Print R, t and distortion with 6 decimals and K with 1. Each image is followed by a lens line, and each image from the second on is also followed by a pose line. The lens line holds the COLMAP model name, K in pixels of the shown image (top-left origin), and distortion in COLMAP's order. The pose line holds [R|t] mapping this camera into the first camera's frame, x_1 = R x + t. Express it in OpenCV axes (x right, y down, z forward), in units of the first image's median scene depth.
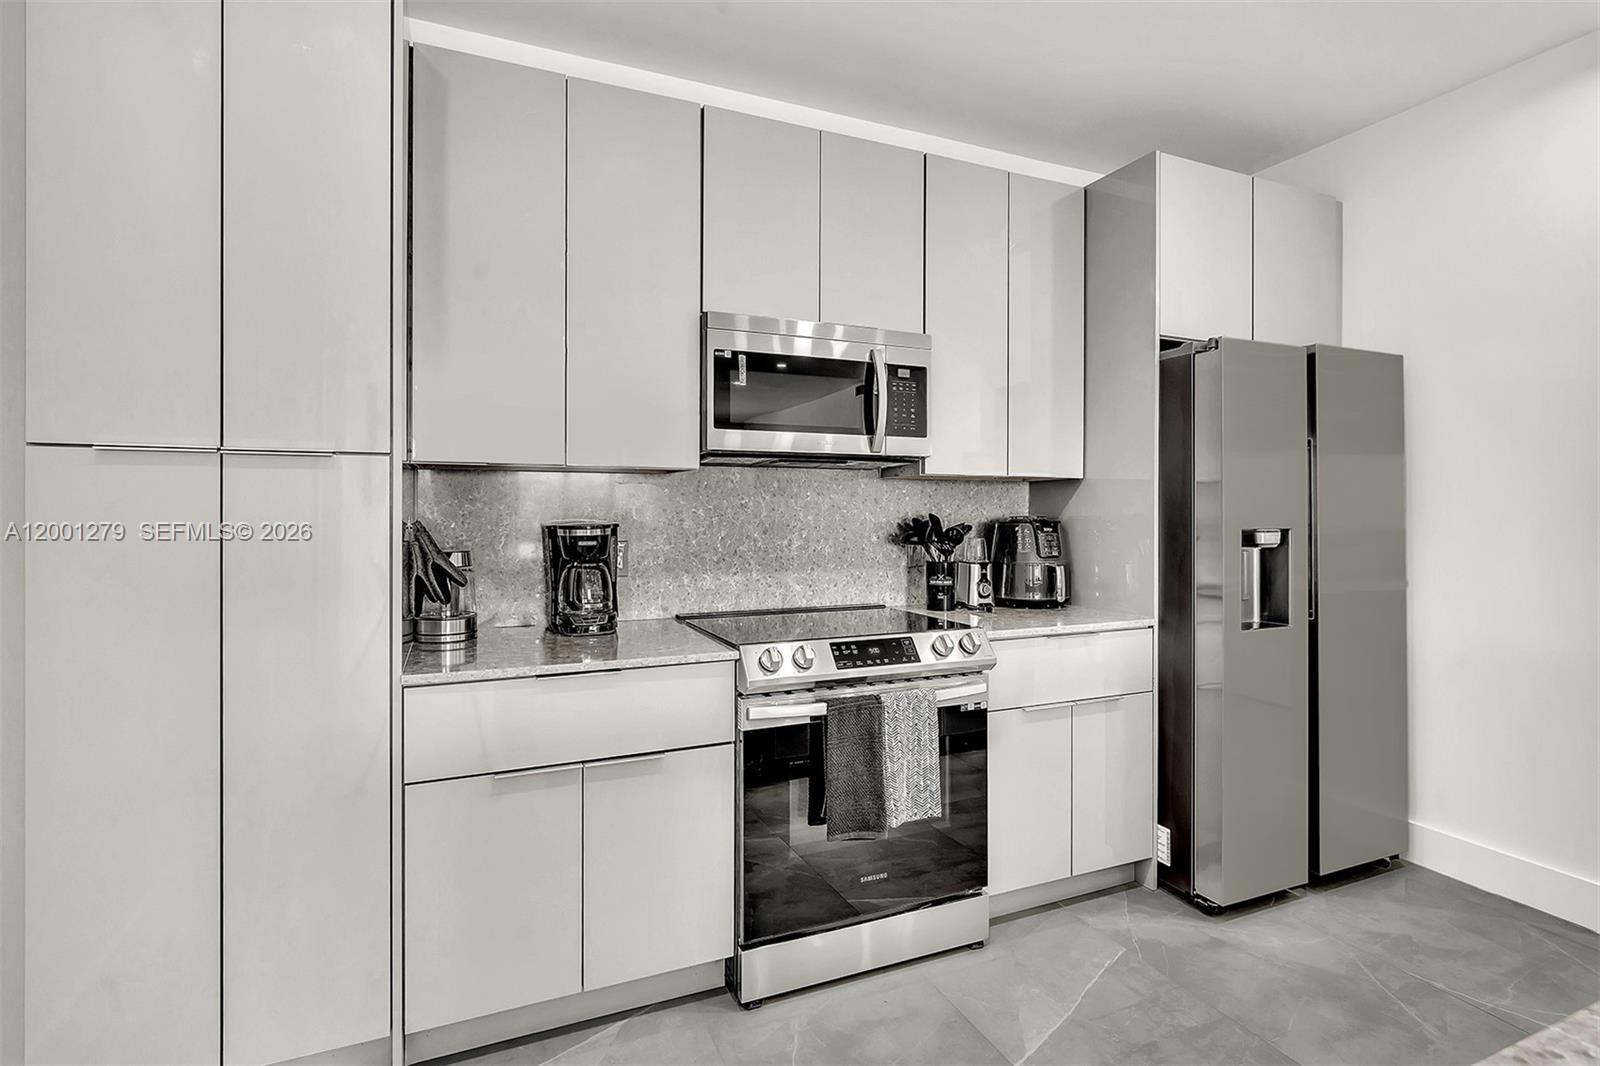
lens RADIAL K [[747.7, 0, 786.1], [0, 747.7, 504.6], [0, 0, 1]] dist [-0.003258, 0.000014]
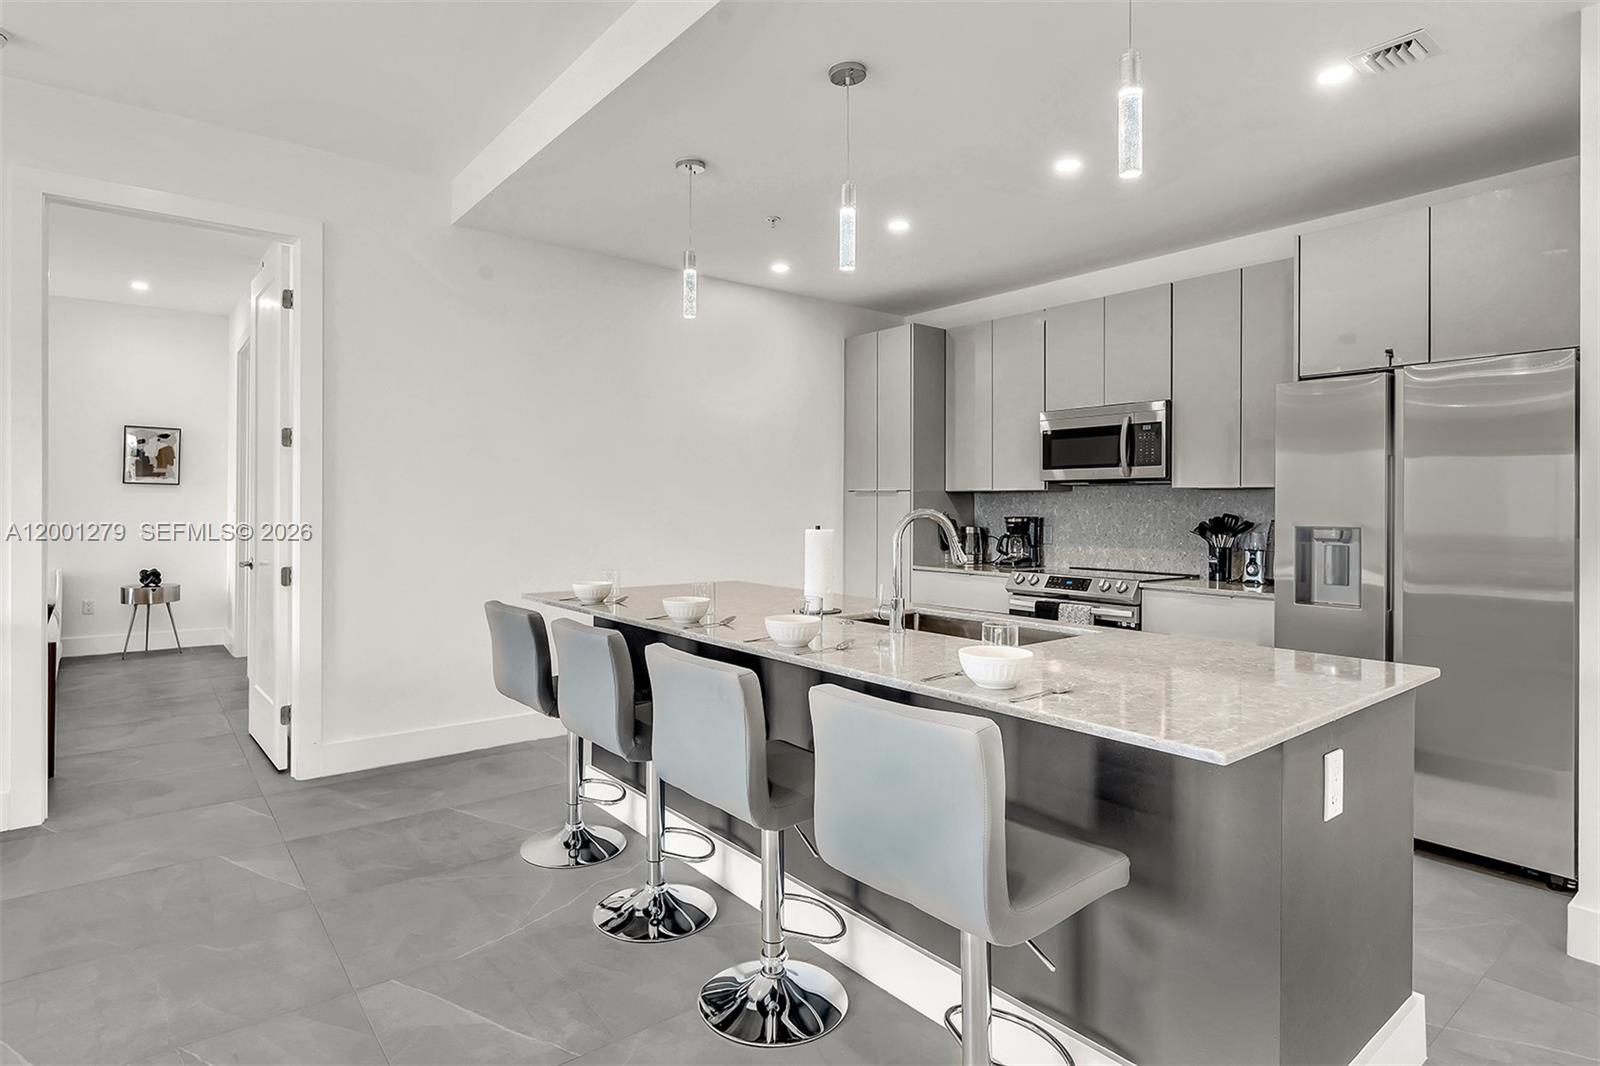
lens RADIAL K [[856.3, 0, 793.4], [0, 856.3, 504.4], [0, 0, 1]] dist [0.000401, 0.000092]
pose [[0.262827, -0.001003, -0.964843, 1.713330], [0.003355, 0.999994, -0.000125, -0.009445], [0.964837, -0.003204, 0.262829, -0.233665]]
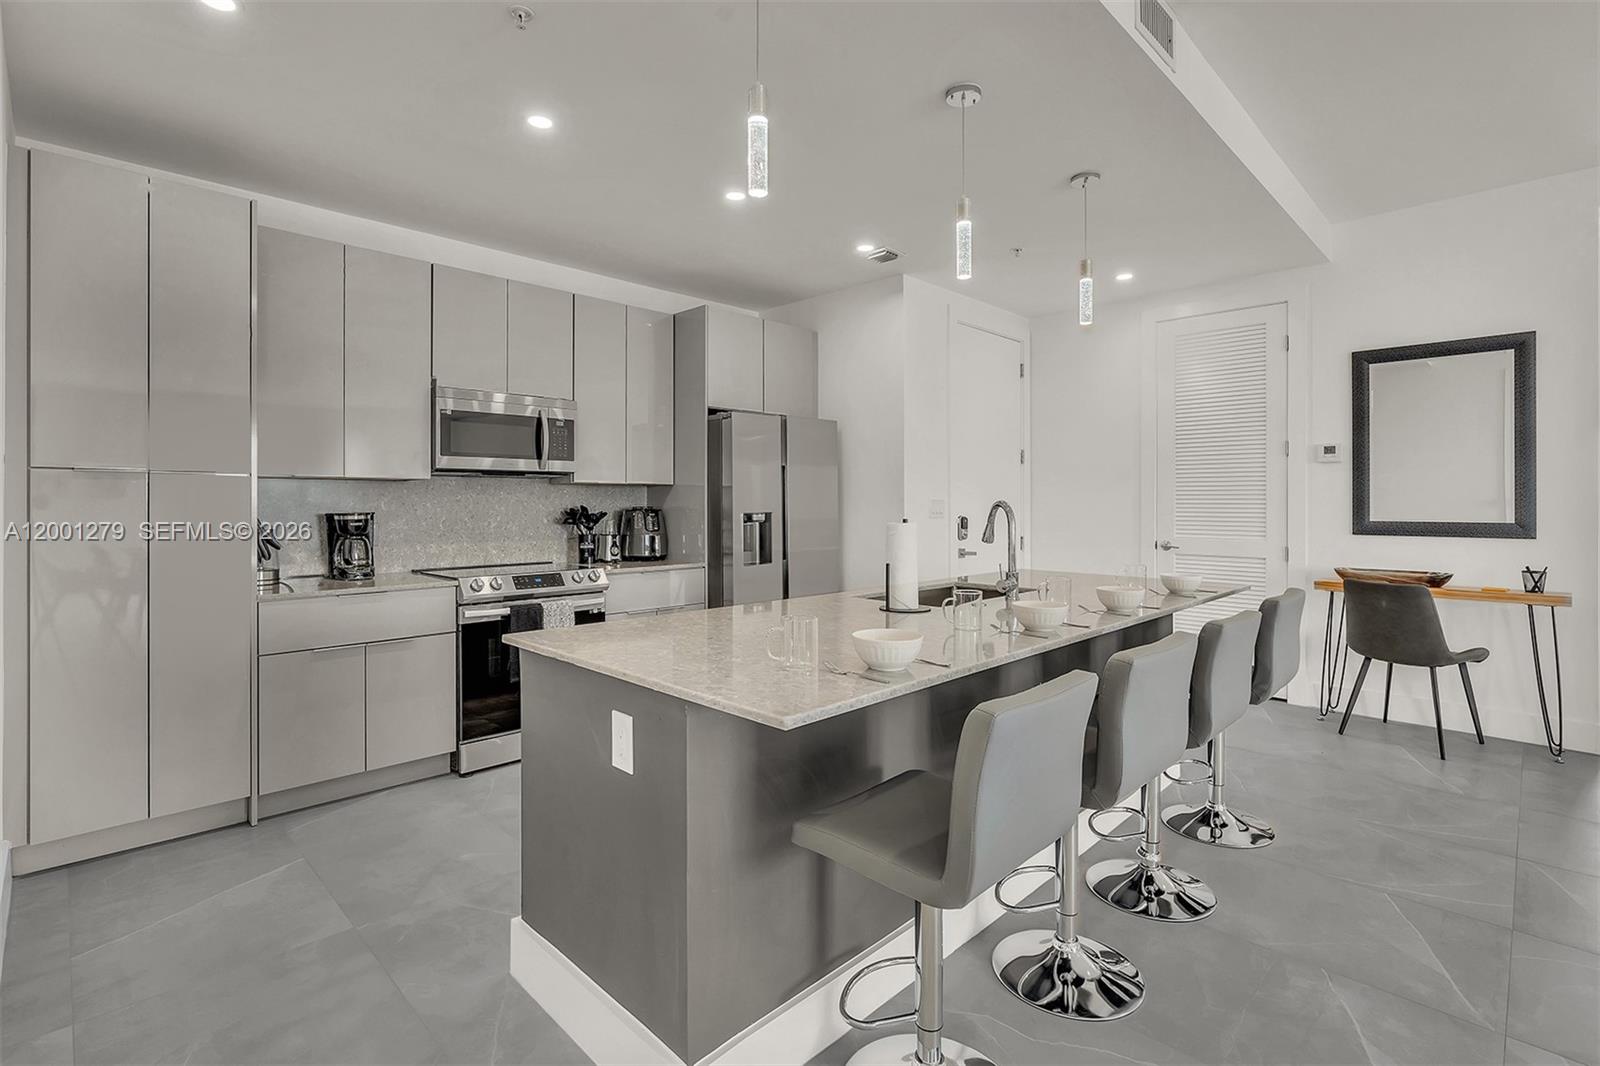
lens RADIAL K [[747.7, 0, 786.1], [0, 747.7, 504.6], [0, 0, 1]] dist [-0.003258, 0.000014]
pose [[0.929343, -0.003521, 0.369202, 0.005741], [0.000832, 0.999972, 0.007441, -0.001907], [-0.369218, -0.006608, 0.929319, -0.762687]]
